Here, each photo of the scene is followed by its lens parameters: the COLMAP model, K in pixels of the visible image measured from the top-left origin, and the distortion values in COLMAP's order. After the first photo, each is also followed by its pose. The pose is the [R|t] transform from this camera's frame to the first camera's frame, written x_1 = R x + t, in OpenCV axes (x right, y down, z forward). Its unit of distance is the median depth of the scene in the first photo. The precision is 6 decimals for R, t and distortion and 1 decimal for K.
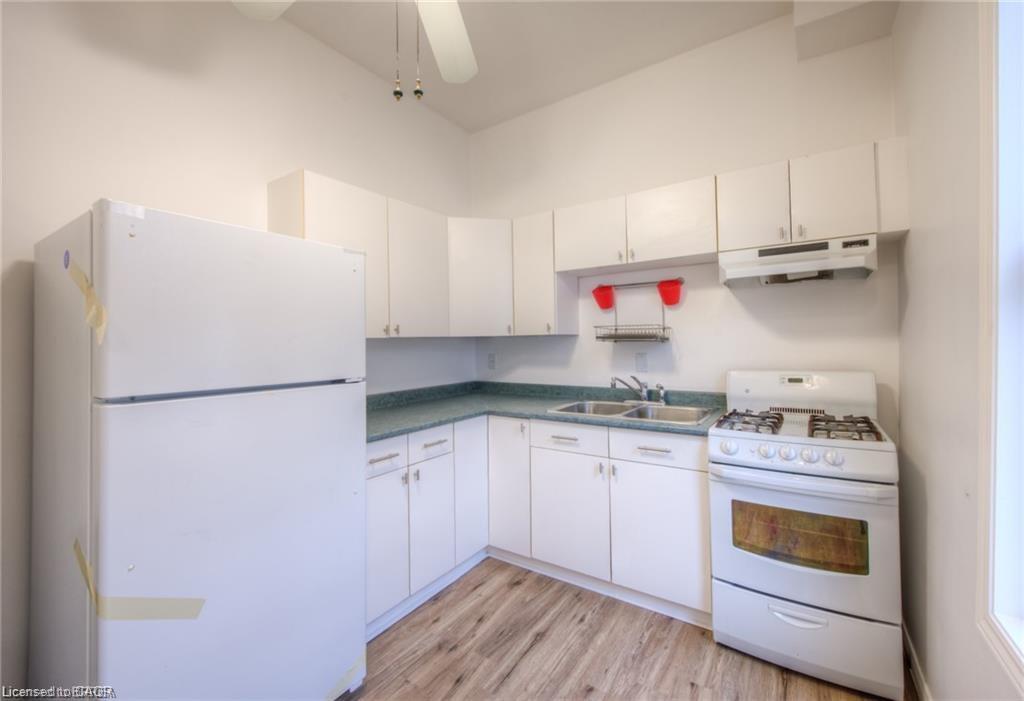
lens RADIAL K [[430.7, 0, 517.2], [0, 430.7, 344.1], [0, 0, 1]] dist [0.000791, 0.000327]
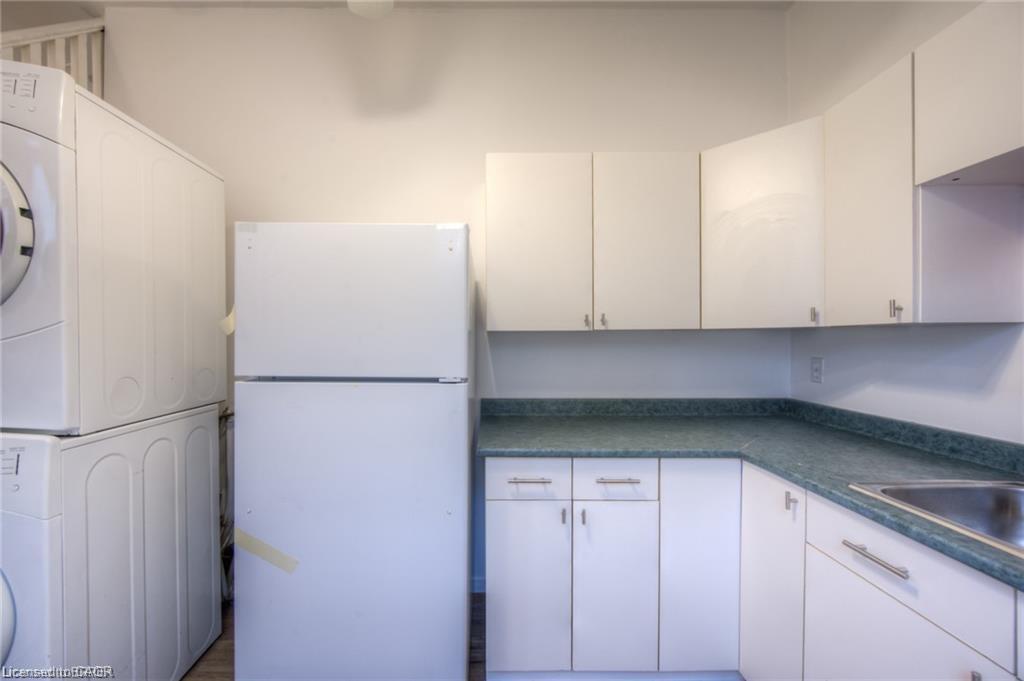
lens RADIAL K [[407.6, 0, 485.9], [0, 407.6, 345.5], [0, 0, 1]] dist [-0.001726, 0.000016]
pose [[0.554280, 0.026501, -0.831908, 0.238196], [-0.012377, 0.999645, 0.023597, -0.002595], [0.832238, -0.002783, 0.554411, 0.459742]]
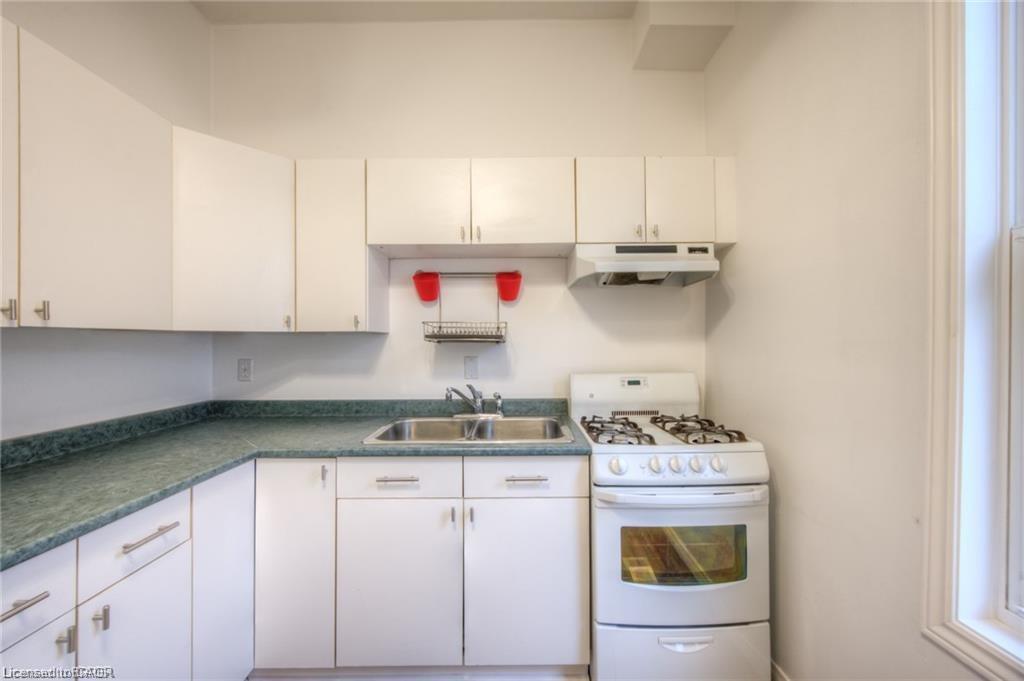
lens RADIAL K [[407.6, 0, 513.1], [0, 407.6, 342.1], [0, 0, 1]] dist [-0.001726, 0.000016]
pose [[0.822394, 0.013072, 0.568769, -0.116207], [-0.005591, 0.999873, -0.014895, 0.005467], [-0.568891, 0.009069, 0.822363, 0.363335]]
